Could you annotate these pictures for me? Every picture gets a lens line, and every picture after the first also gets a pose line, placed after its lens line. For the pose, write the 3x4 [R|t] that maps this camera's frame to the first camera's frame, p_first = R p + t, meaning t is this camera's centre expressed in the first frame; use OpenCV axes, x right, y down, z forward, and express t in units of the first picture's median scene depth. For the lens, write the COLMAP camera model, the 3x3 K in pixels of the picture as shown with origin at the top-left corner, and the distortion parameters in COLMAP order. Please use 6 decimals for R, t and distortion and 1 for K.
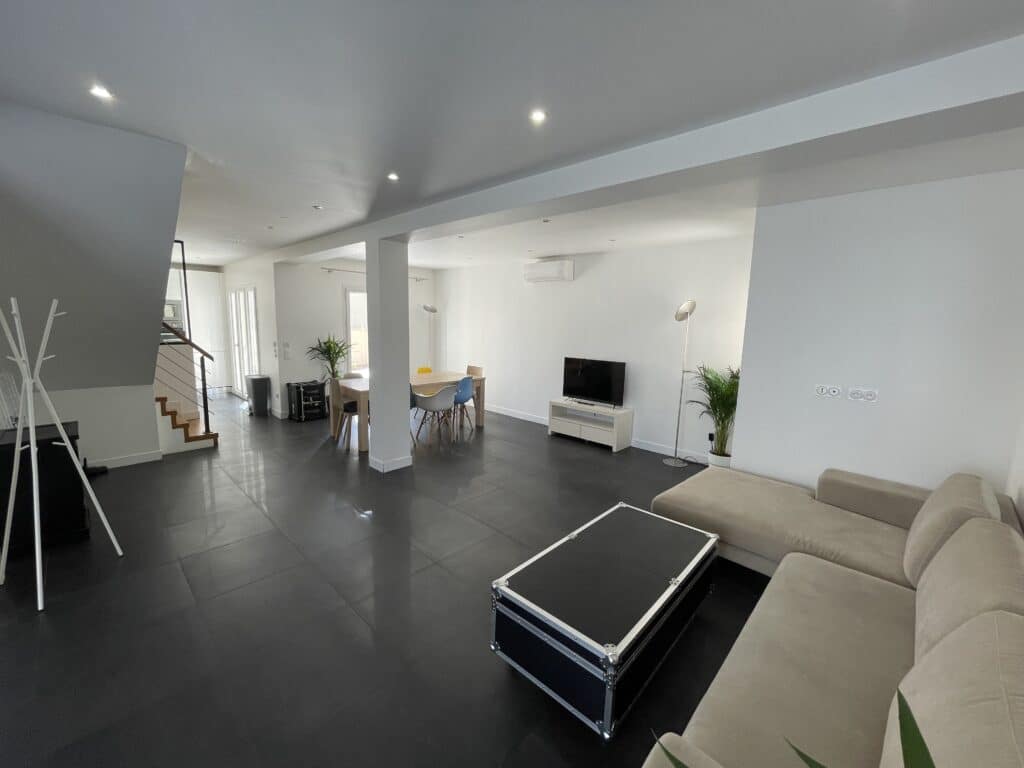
lens RADIAL K [[411.3, 0, 512.3], [0, 411.3, 374.9], [0, 0, 1]] dist [-0.005315, 0.000155]
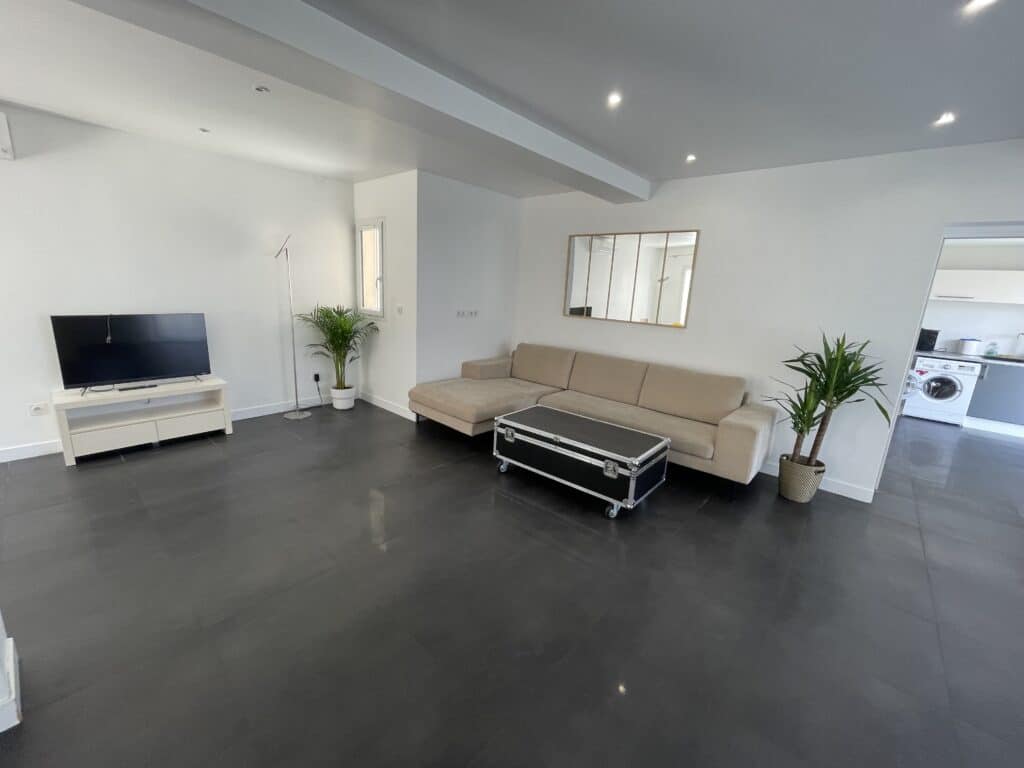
lens RADIAL K [[411.3, 0, 508.0], [0, 411.3, 374.2], [0, 0, 1]] dist [-0.005315, 0.000155]
pose [[-0.037401, -0.233115, 0.971730, -0.437434], [0.086645, 0.967992, 0.235553, -0.046694], [-0.995537, 0.093005, -0.016005, 0.456768]]
